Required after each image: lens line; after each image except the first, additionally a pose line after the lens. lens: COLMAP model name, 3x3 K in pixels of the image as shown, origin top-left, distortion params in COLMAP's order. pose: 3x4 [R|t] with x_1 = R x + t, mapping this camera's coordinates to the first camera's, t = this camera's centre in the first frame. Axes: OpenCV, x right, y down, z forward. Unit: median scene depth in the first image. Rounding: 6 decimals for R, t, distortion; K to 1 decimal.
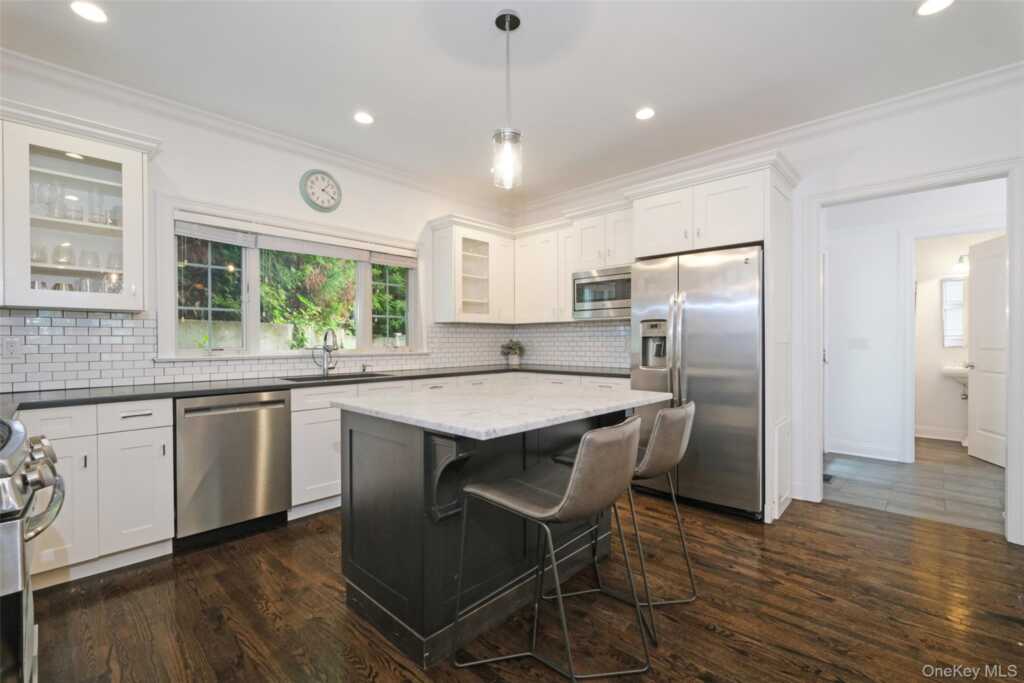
lens RADIAL K [[446.0, 0, 511.6], [0, 446.0, 341.9], [0, 0, 1]] dist [-0.001715, 0.000032]
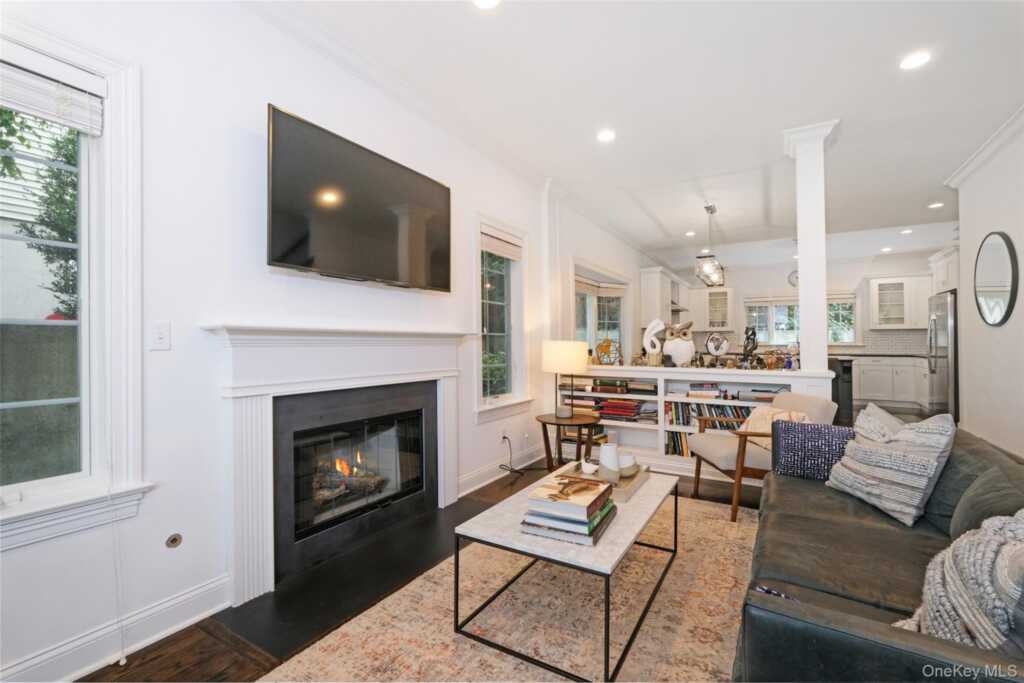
lens RADIAL K [[446.0, 0, 514.3], [0, 446.0, 339.8], [0, 0, 1]] dist [-0.001715, 0.000032]
pose [[0.199495, 0.001948, -0.979897, 1.430248], [-0.000642, 0.999998, 0.001858, -0.002101], [0.979899, 0.000259, 0.199496, -0.886841]]
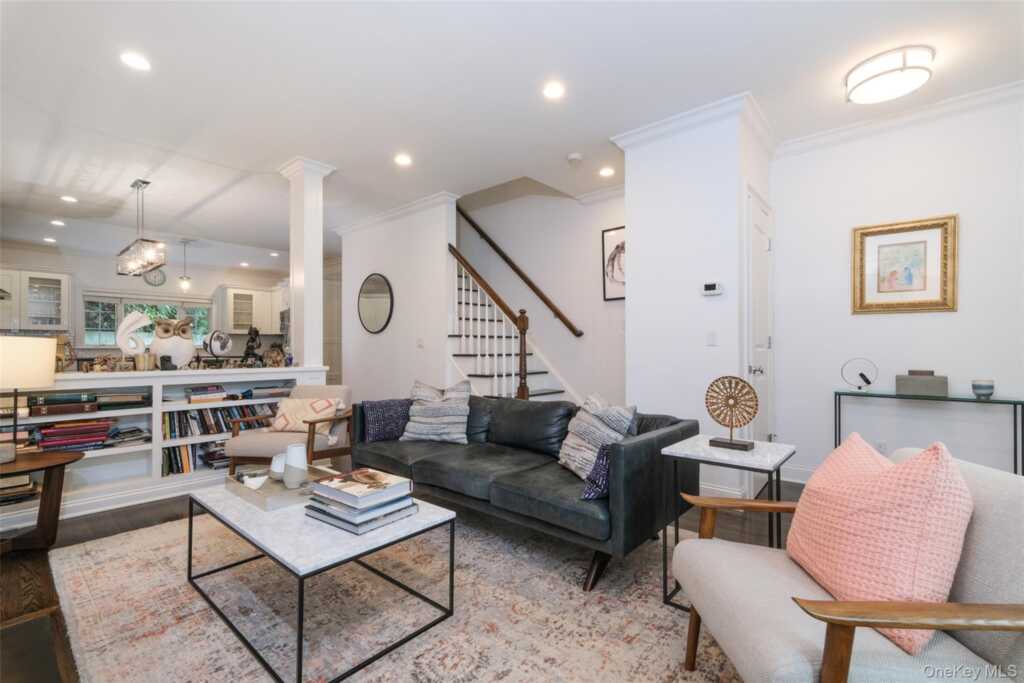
lens RADIAL K [[446.0, 0, 514.9], [0, 446.0, 343.3], [0, 0, 1]] dist [-0.001715, 0.000032]
pose [[0.999946, 0.005889, 0.008565, 1.209984], [-0.005825, 0.999955, -0.007437, 0.009794], [-0.008608, 0.007387, 0.999936, -1.129701]]
